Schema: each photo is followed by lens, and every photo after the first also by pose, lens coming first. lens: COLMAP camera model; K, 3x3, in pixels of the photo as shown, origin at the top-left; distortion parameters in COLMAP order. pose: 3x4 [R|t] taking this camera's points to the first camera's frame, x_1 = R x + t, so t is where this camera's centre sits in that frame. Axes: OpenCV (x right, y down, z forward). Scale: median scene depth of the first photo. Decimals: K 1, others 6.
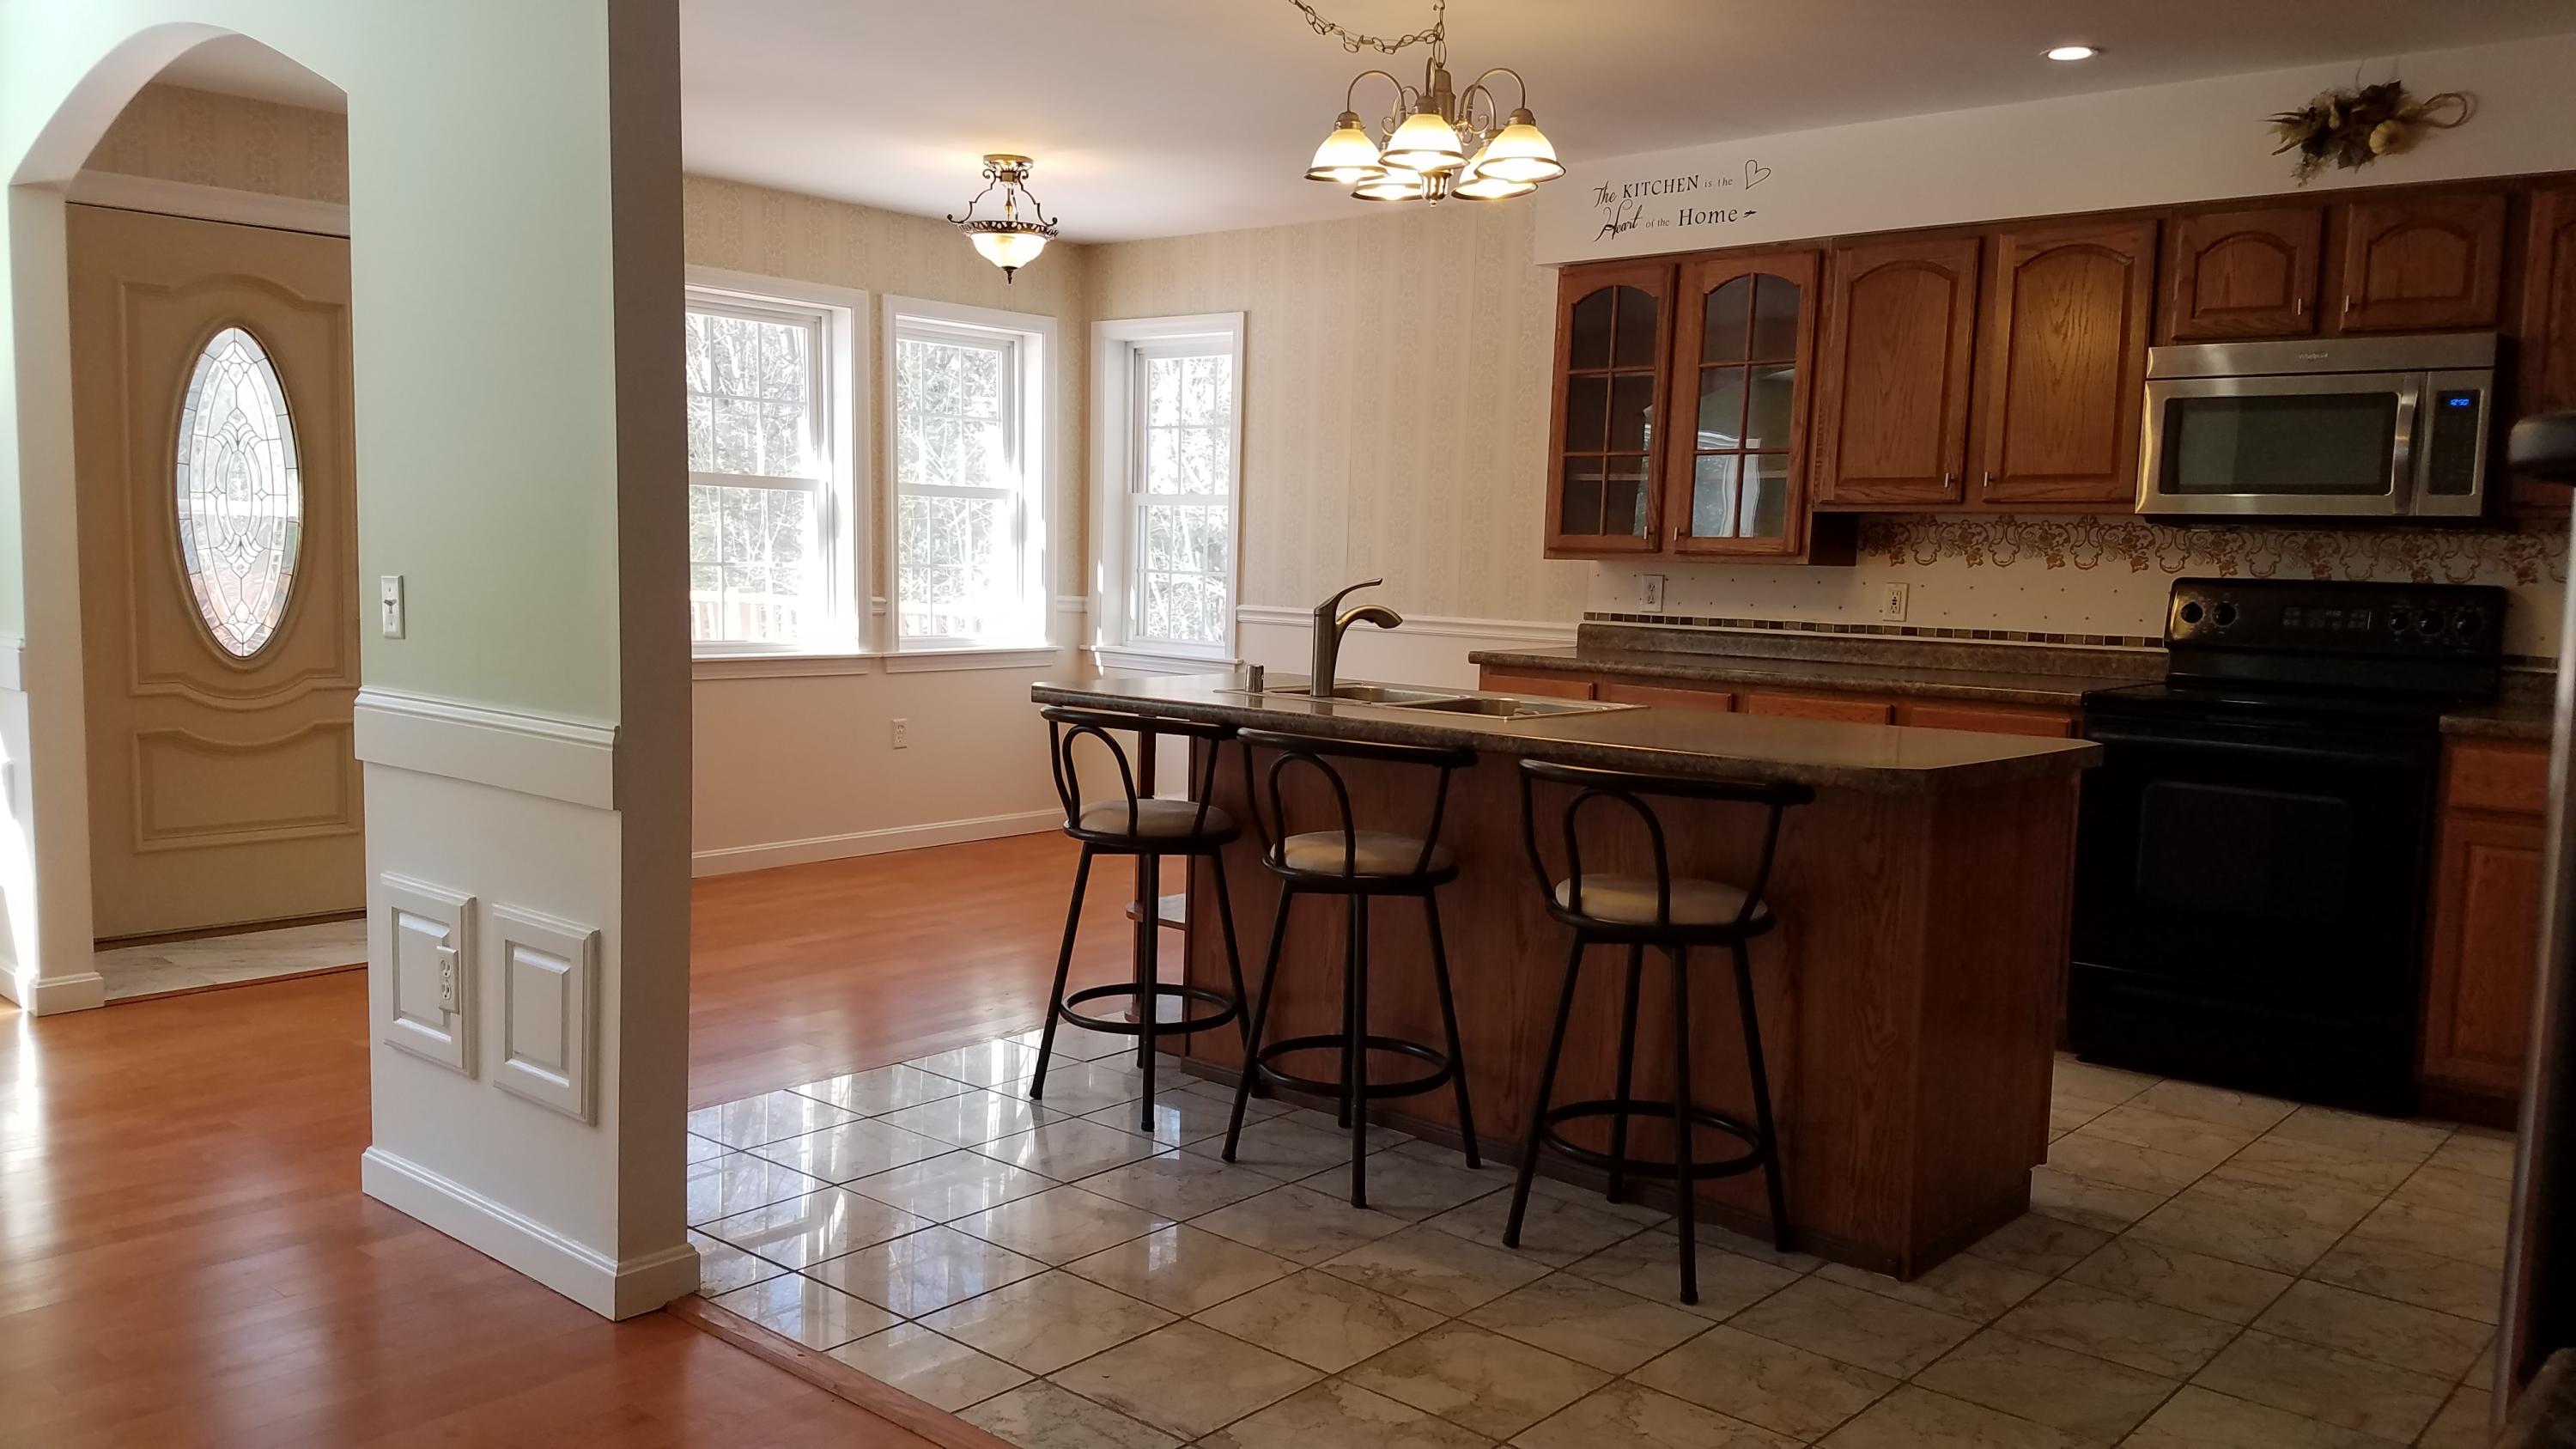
lens RADIAL K [[2016.6, 0, 1288.0], [0, 2016.6, 724.5], [0, 0, 1]] dist [0.002086, 0.000655]
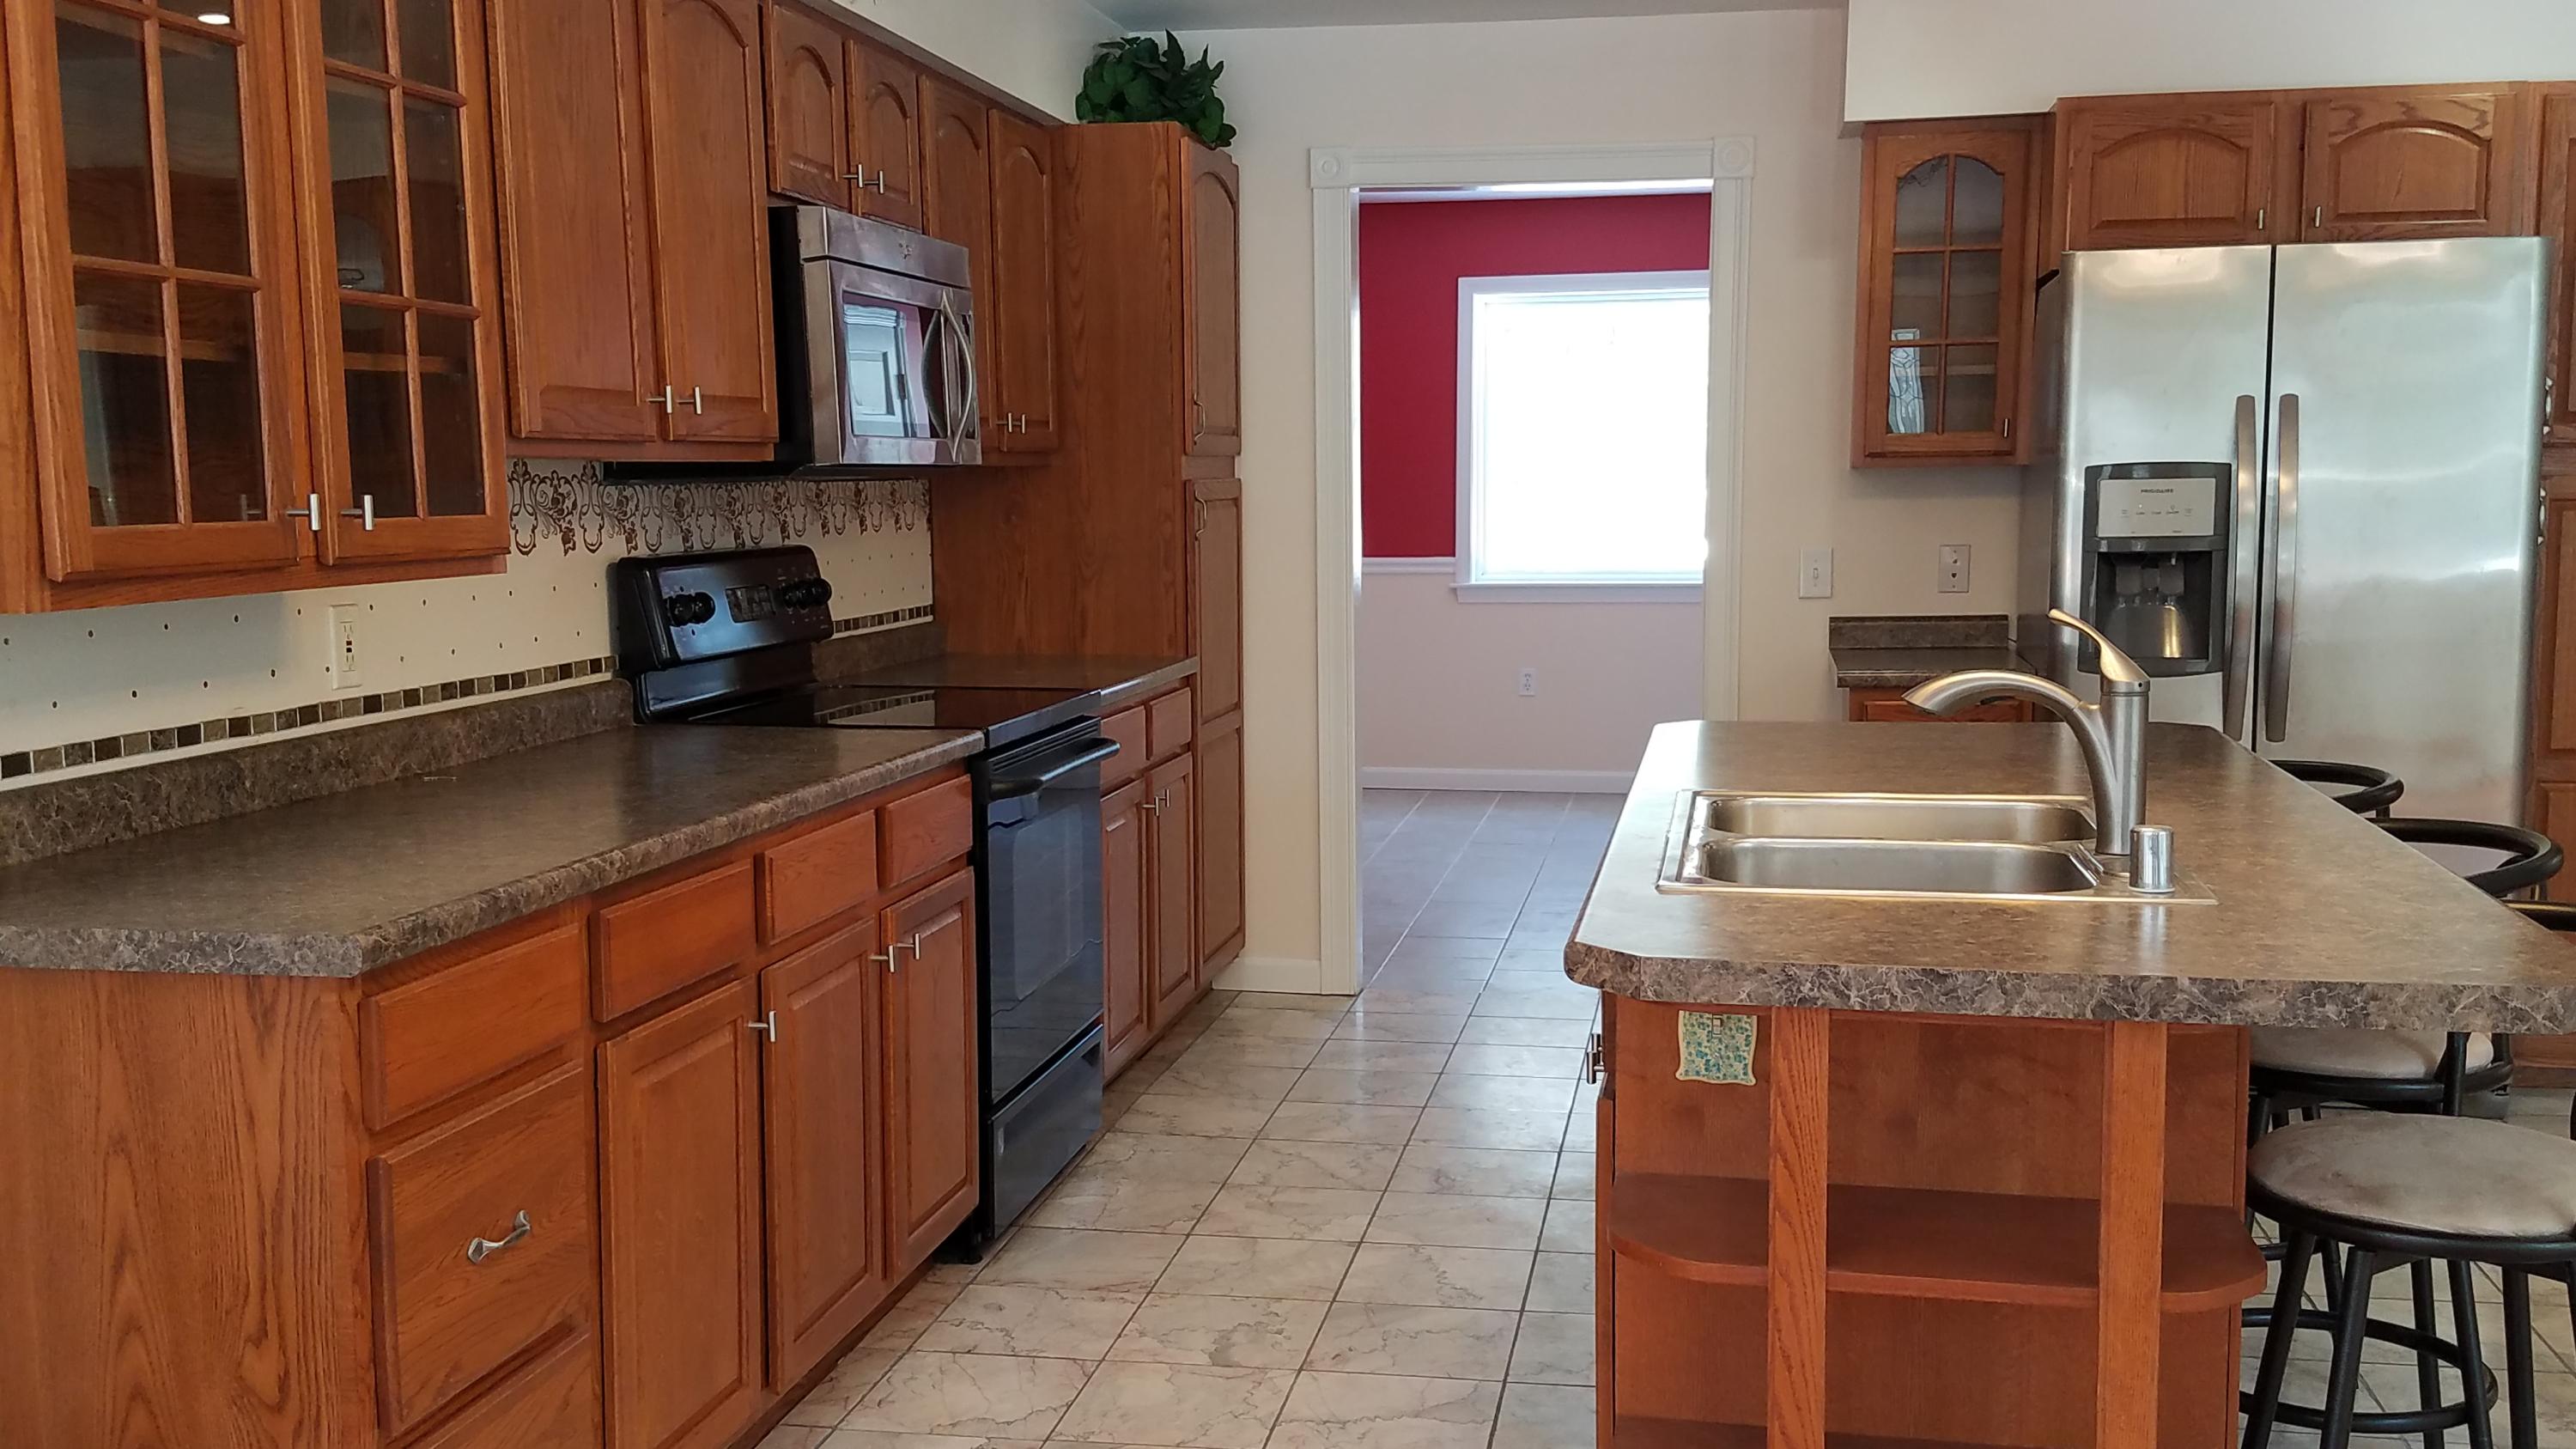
lens RADIAL K [[2513.7, 0, 1287.1], [0, 2513.7, 818.1], [0, 0, 1]] dist [0.006839, 0.006444]
pose [[-0.500360, -0.121471, 0.857254, -0.340508], [0.094858, 0.976459, 0.193728, -0.123356], [-0.860606, 0.178251, -0.477058, 1.181731]]
